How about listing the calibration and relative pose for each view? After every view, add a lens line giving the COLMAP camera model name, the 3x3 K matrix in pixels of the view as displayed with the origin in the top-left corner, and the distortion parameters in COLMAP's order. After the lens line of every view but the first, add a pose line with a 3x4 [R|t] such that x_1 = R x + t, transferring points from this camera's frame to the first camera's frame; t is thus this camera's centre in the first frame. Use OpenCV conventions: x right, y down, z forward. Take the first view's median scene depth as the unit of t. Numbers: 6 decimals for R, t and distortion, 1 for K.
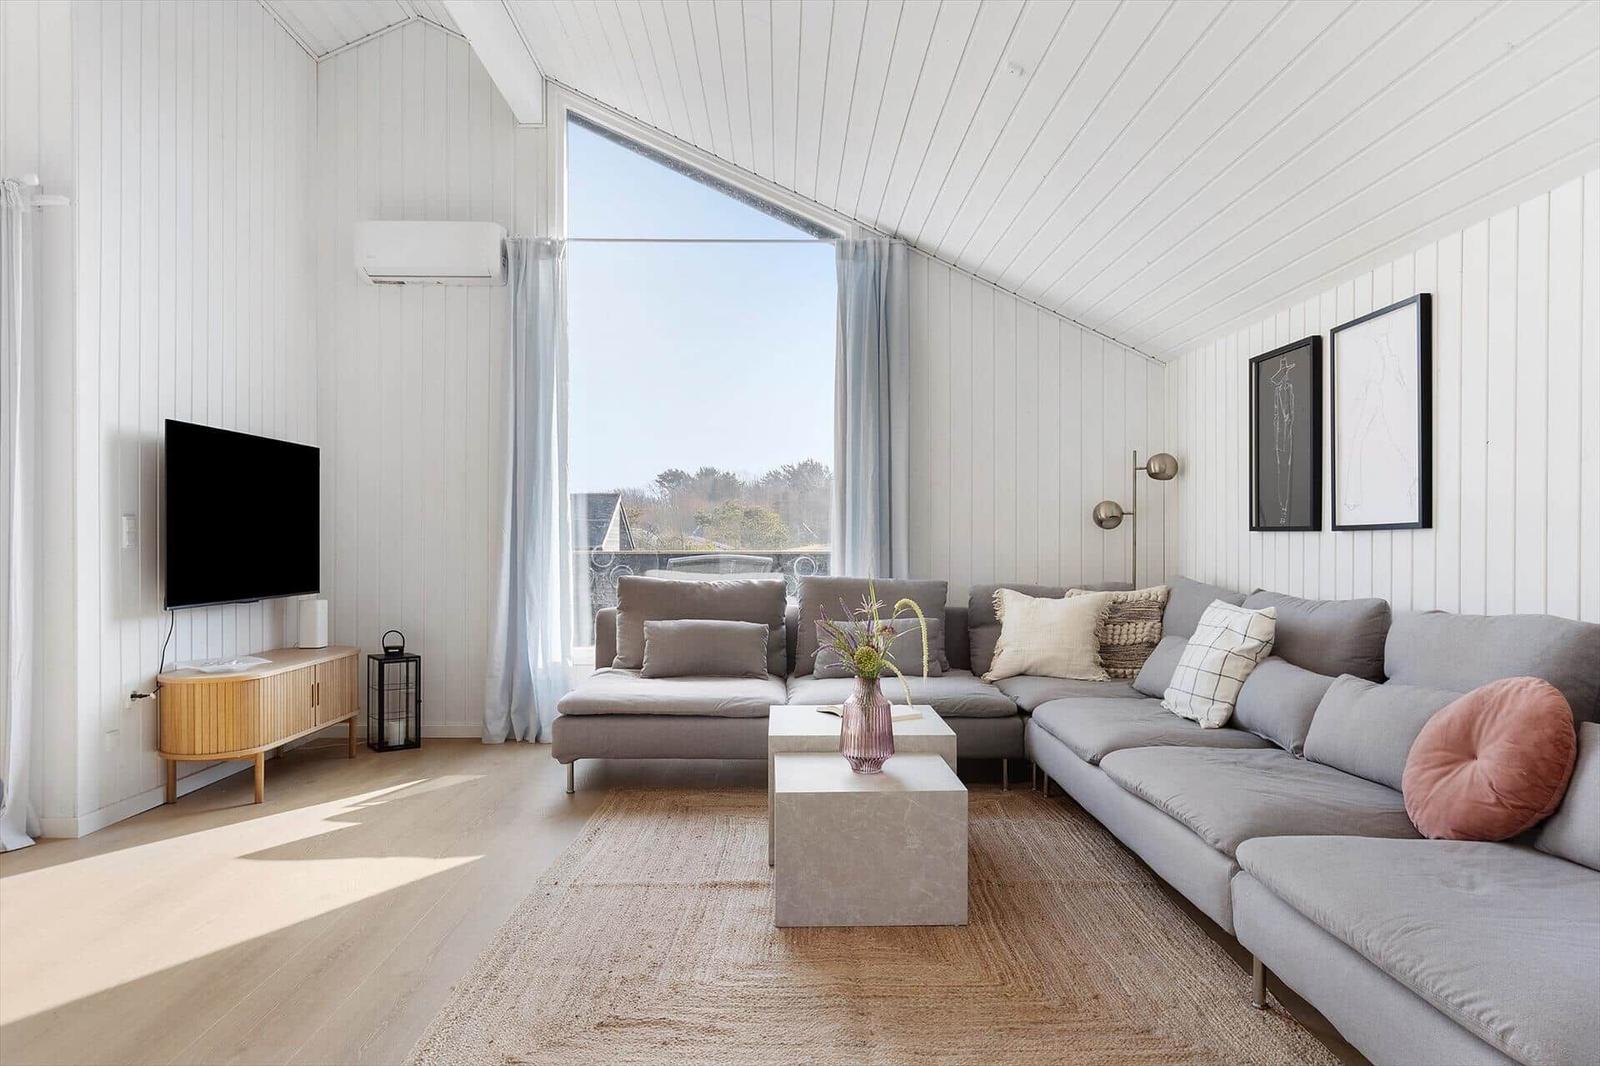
lens RADIAL K [[1078.3, 0, 794.4], [0, 1078.3, 542.7], [0, 0, 1]] dist [-0.002103, 0.000513]
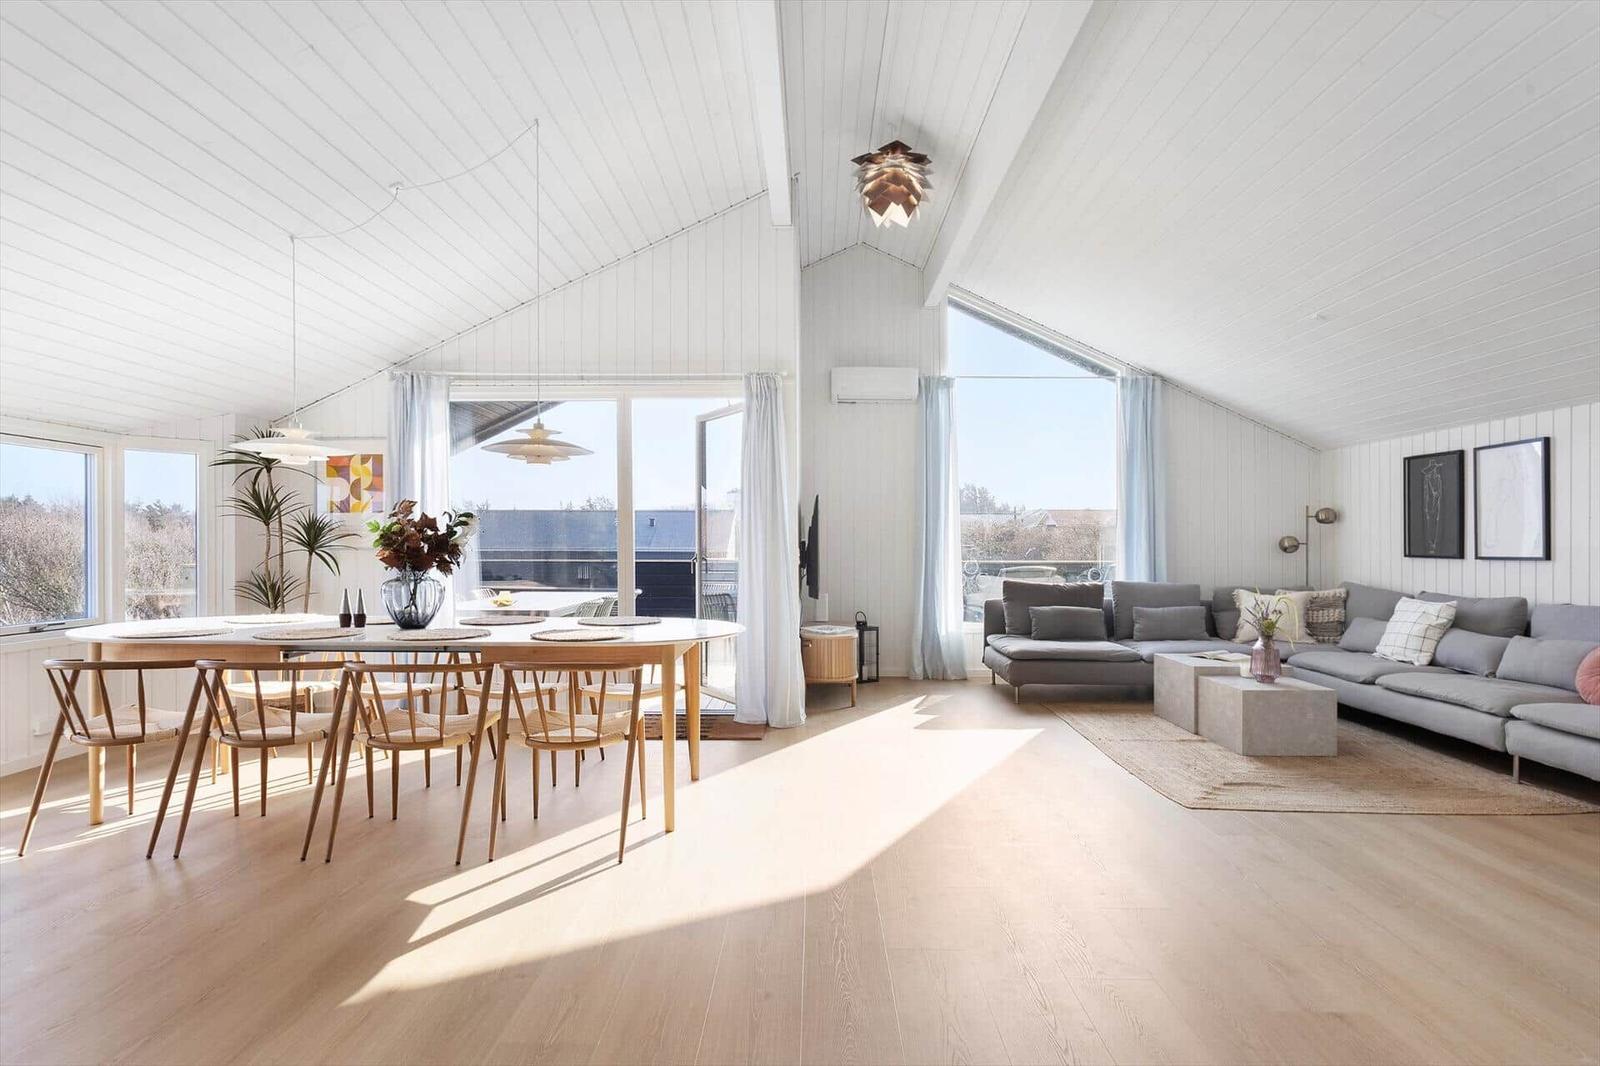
lens RADIAL K [[859.5, 0, 805.1], [0, 859.5, 539.7], [0, 0, 1]] dist [0.000834, 0.000429]
pose [[0.999413, 0.004467, -0.033978, -0.465601], [-0.004743, 0.999956, -0.008057, -0.021846], [0.033941, 0.008213, 0.999390, -0.389685]]
